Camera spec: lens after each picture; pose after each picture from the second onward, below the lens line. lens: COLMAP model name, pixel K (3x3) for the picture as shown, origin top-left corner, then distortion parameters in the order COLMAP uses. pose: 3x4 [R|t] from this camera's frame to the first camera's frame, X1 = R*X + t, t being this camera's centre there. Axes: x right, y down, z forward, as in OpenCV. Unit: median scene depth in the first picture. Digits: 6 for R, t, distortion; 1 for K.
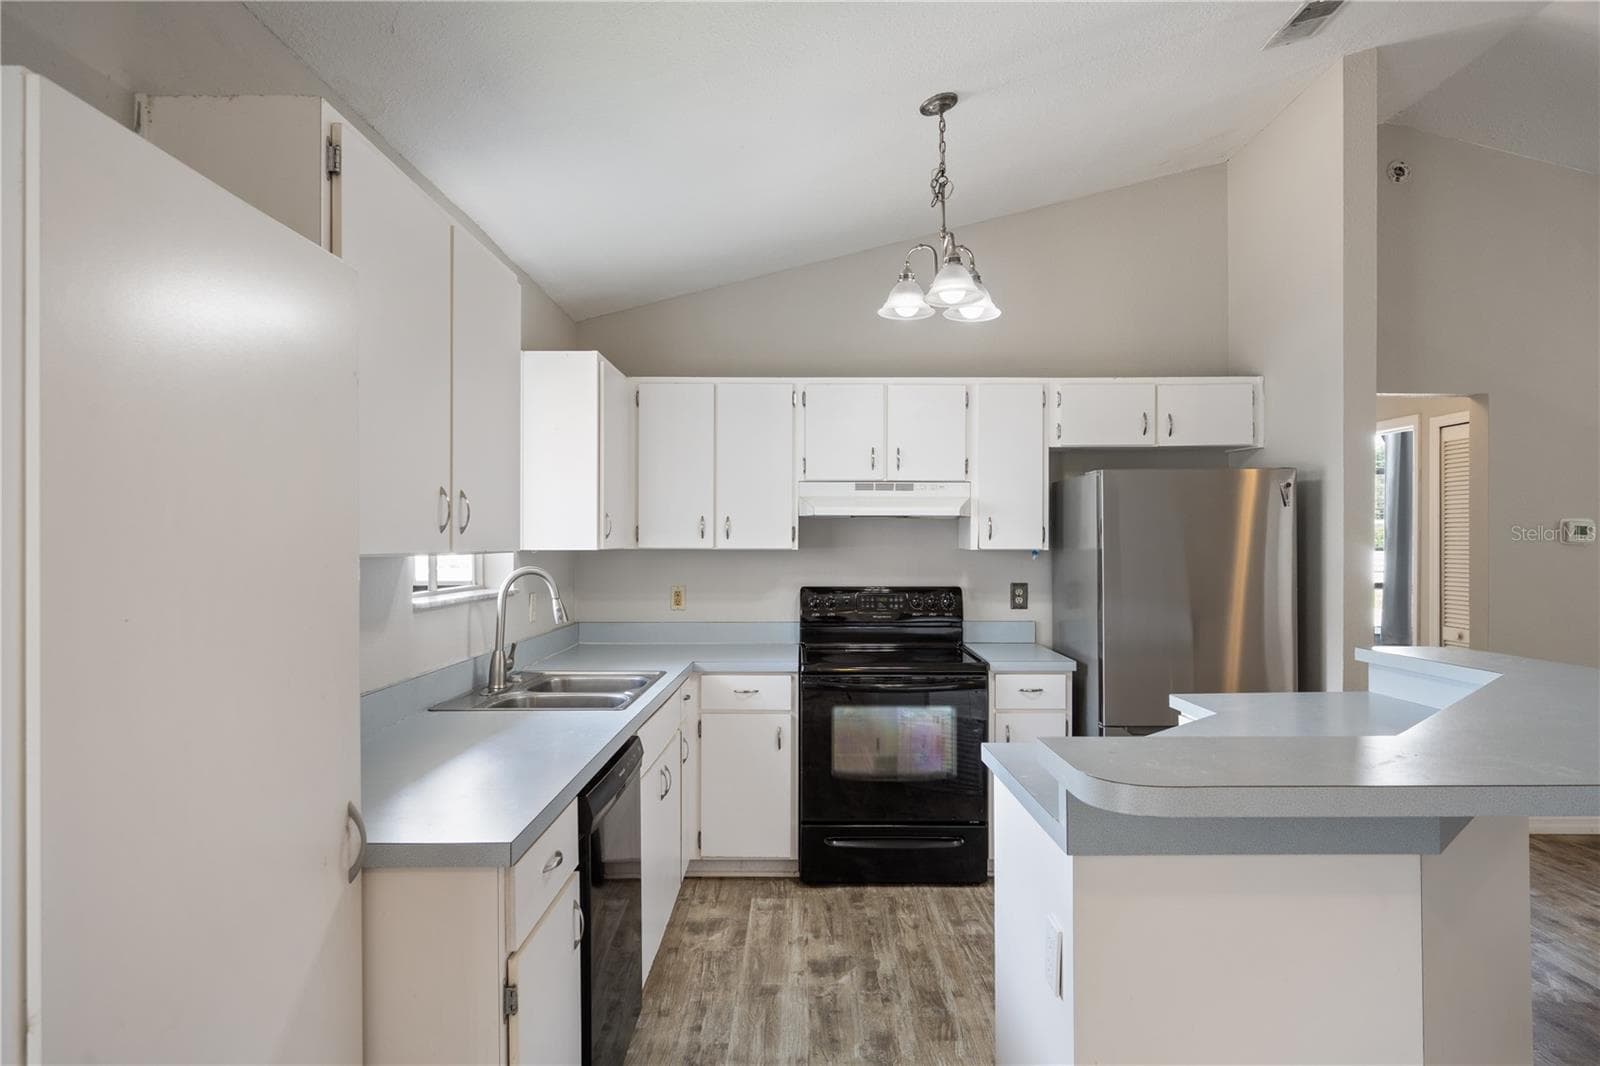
lens RADIAL K [[923.9, 0, 802.2], [0, 923.9, 536.2], [0, 0, 1]] dist [-0.000448, -0.000106]
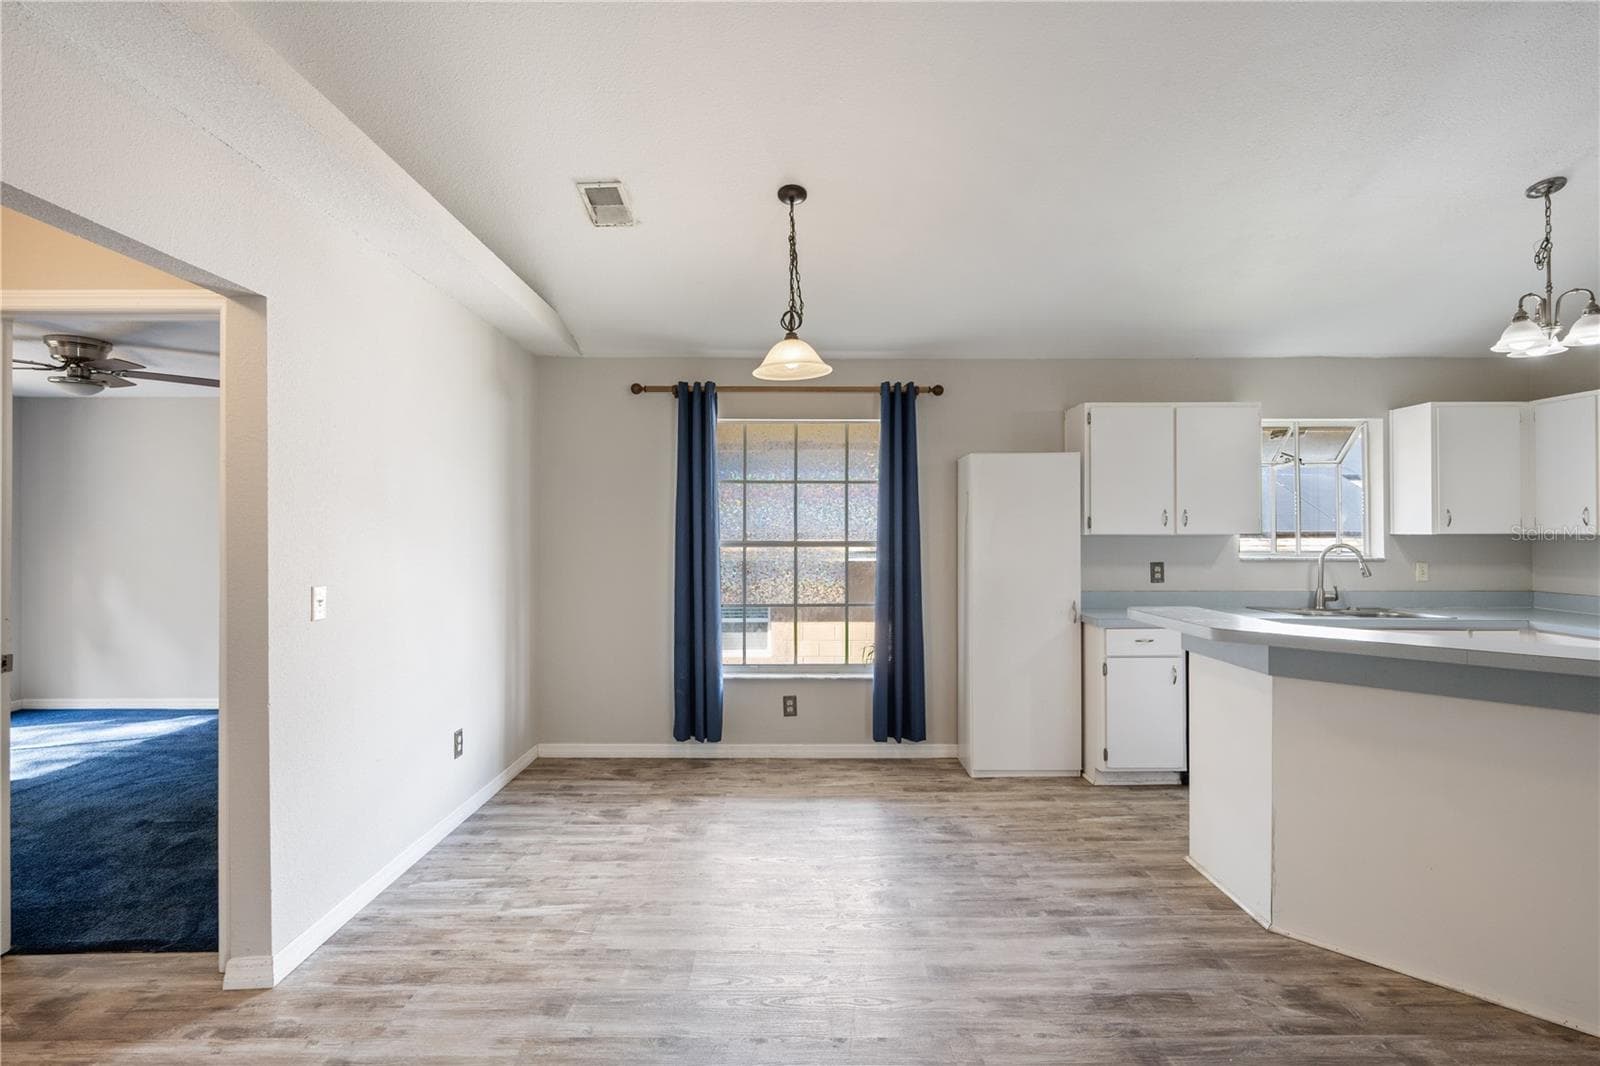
lens RADIAL K [[777.5, 0, 797.6], [0, 777.5, 525.1], [0, 0, 1]] dist [0.003244, -0.000156]
pose [[0.003752, -0.006273, -0.999973, 0.906554], [0.009496, 0.999935, -0.006237, -0.002147], [0.999948, -0.009473, 0.003811, -0.034551]]
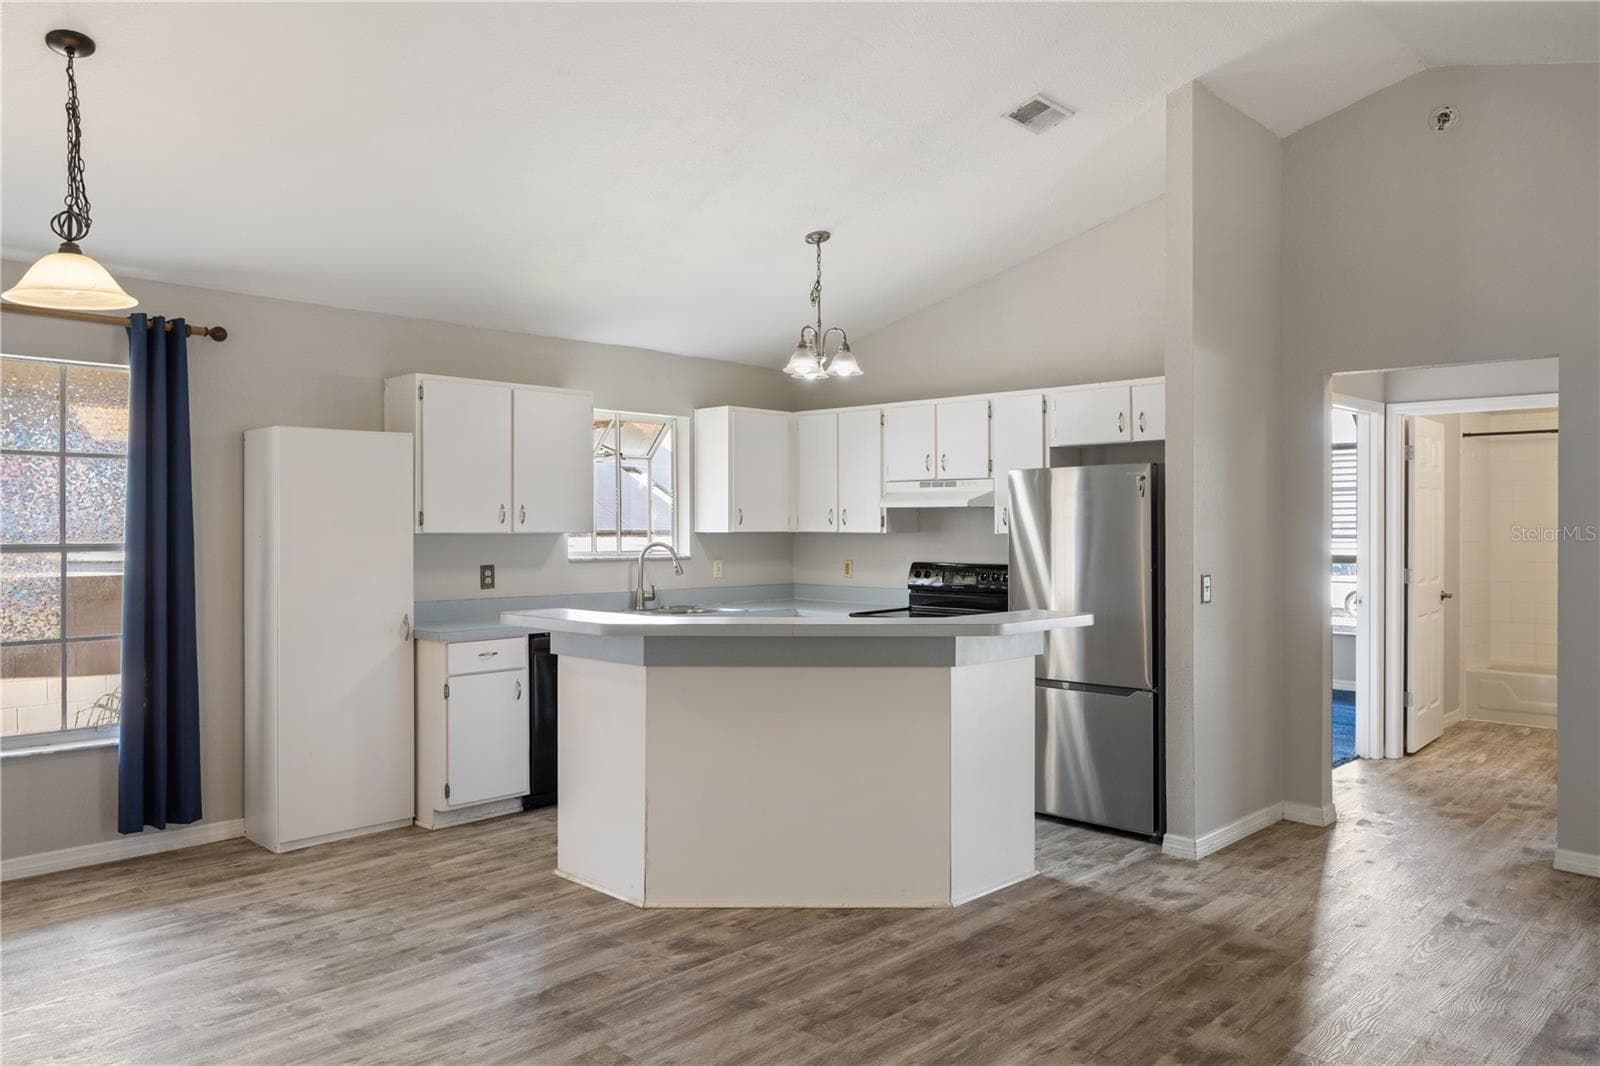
lens RADIAL K [[1124.3, 0, 796.7], [0, 1124.3, 531.2], [0, 0, 1]] dist [-0.002066, 0.002113]
pose [[0.715318, 0.003002, -0.698793, 1.042621], [0.004981, 0.999943, 0.009395, -0.004209], [0.698781, -0.010201, 0.715263, -0.252246]]
